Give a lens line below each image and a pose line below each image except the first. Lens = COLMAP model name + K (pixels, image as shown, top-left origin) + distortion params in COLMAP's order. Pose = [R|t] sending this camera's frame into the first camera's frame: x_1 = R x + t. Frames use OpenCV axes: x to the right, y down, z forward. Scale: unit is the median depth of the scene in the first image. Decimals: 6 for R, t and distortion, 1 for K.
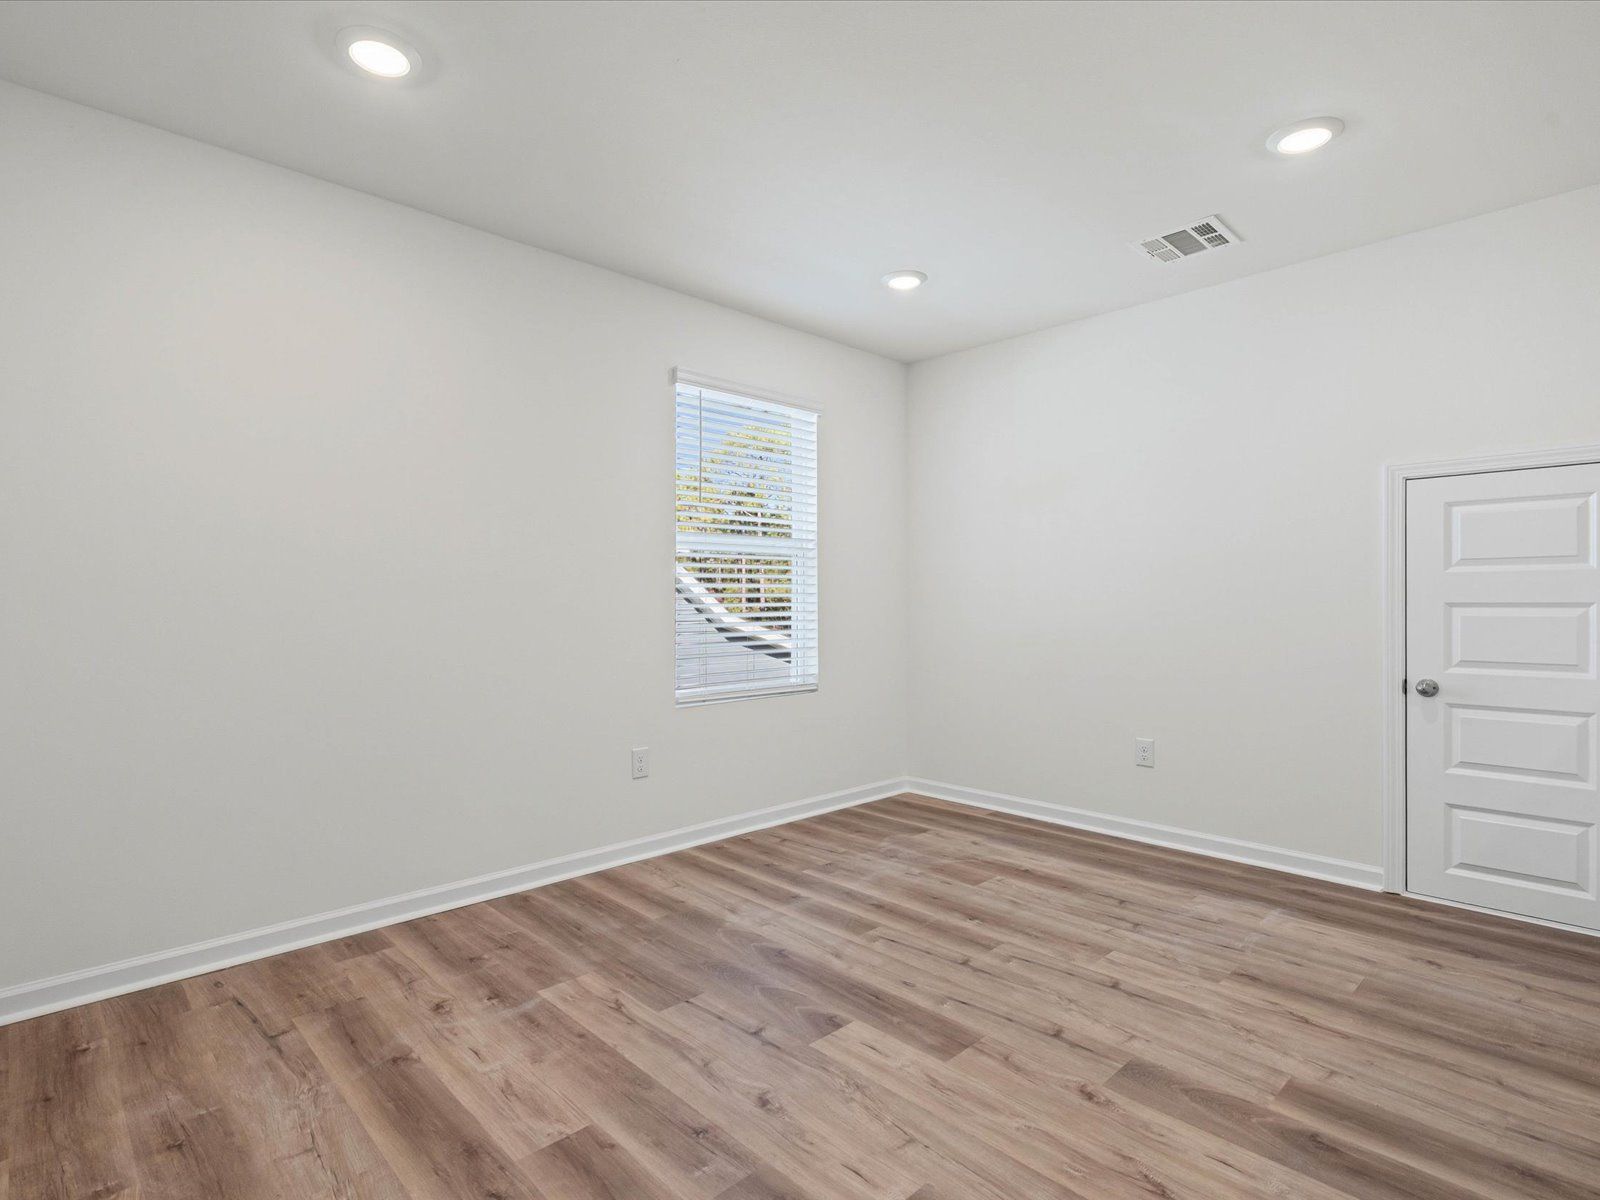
lens RADIAL K [[853.1, 0, 800.0], [0, 853.1, 600.0], [0, 0, 1]] dist [0.001382, 0.001148]
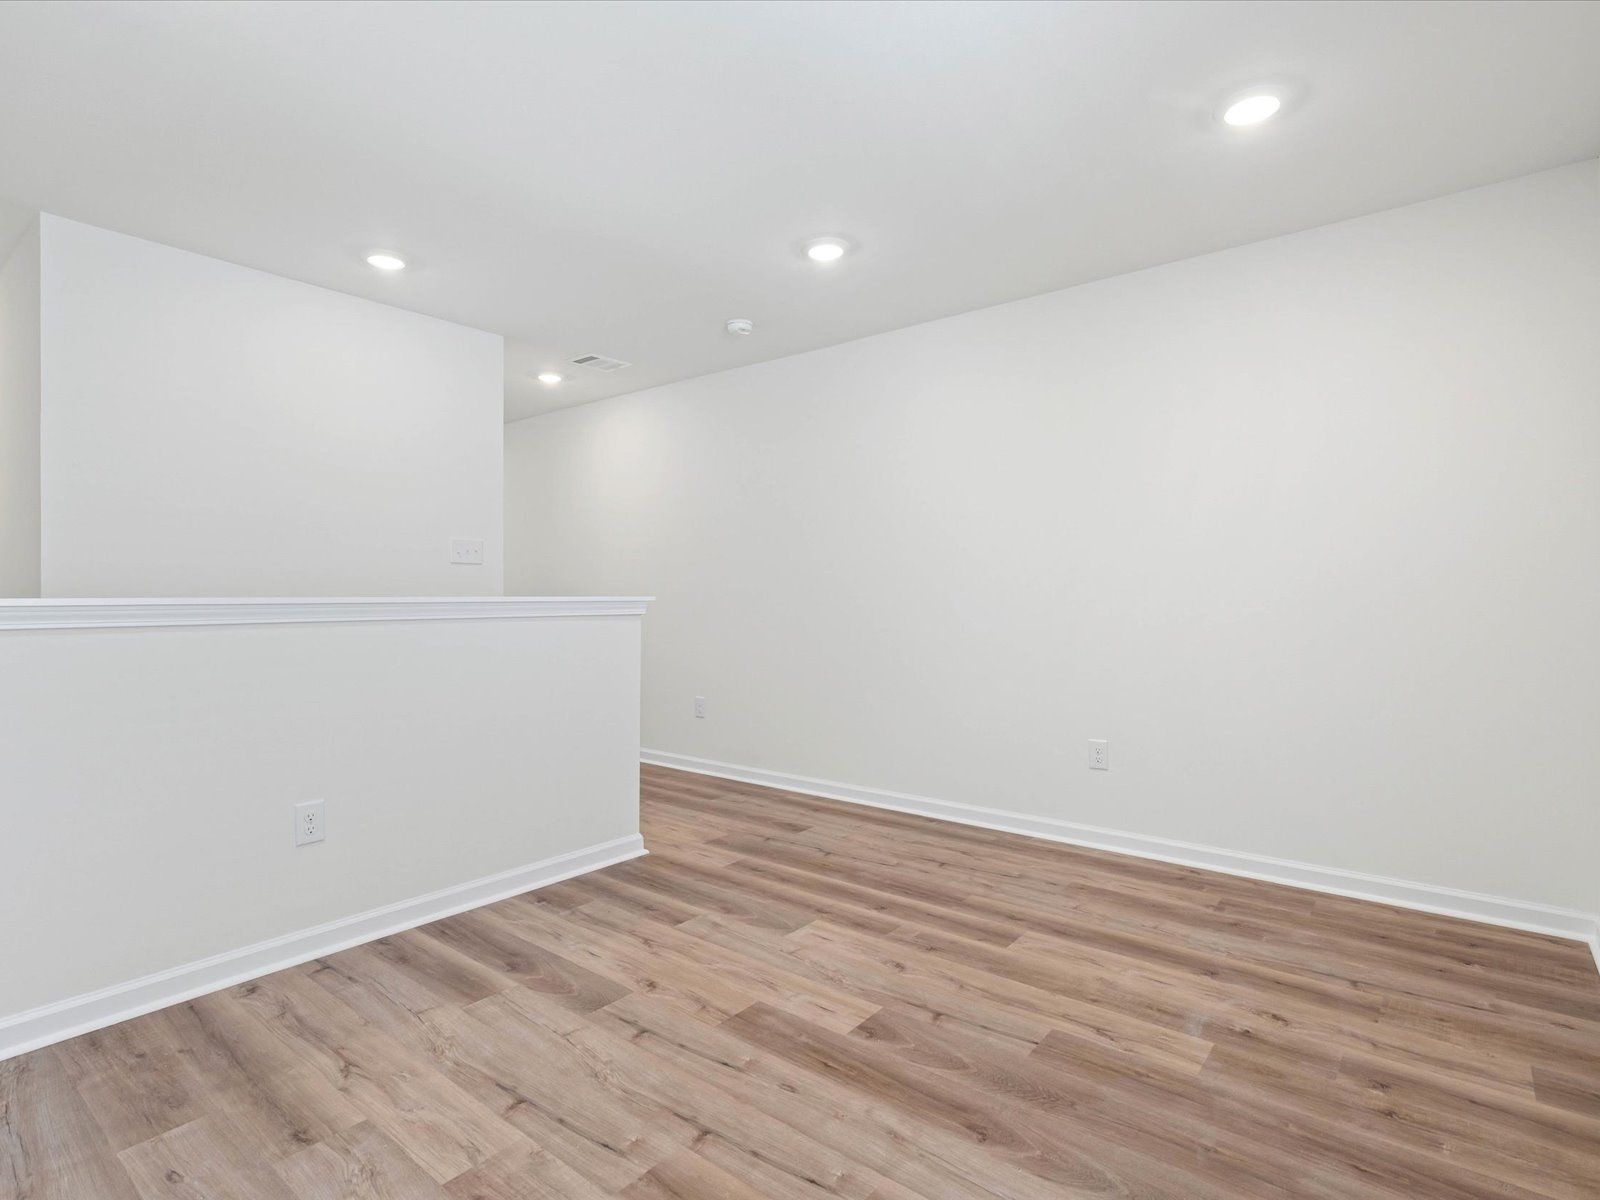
lens RADIAL K [[853.1, 0, 800.0], [0, 853.1, 600.0], [0, 0, 1]] dist [0.001382, 0.001148]
pose [[-0.992743, 0.003145, -0.120215, 0.238276], [0.002466, 0.999980, 0.005793, 0.001611], [0.120231, 0.005455, -0.992731, 2.020729]]
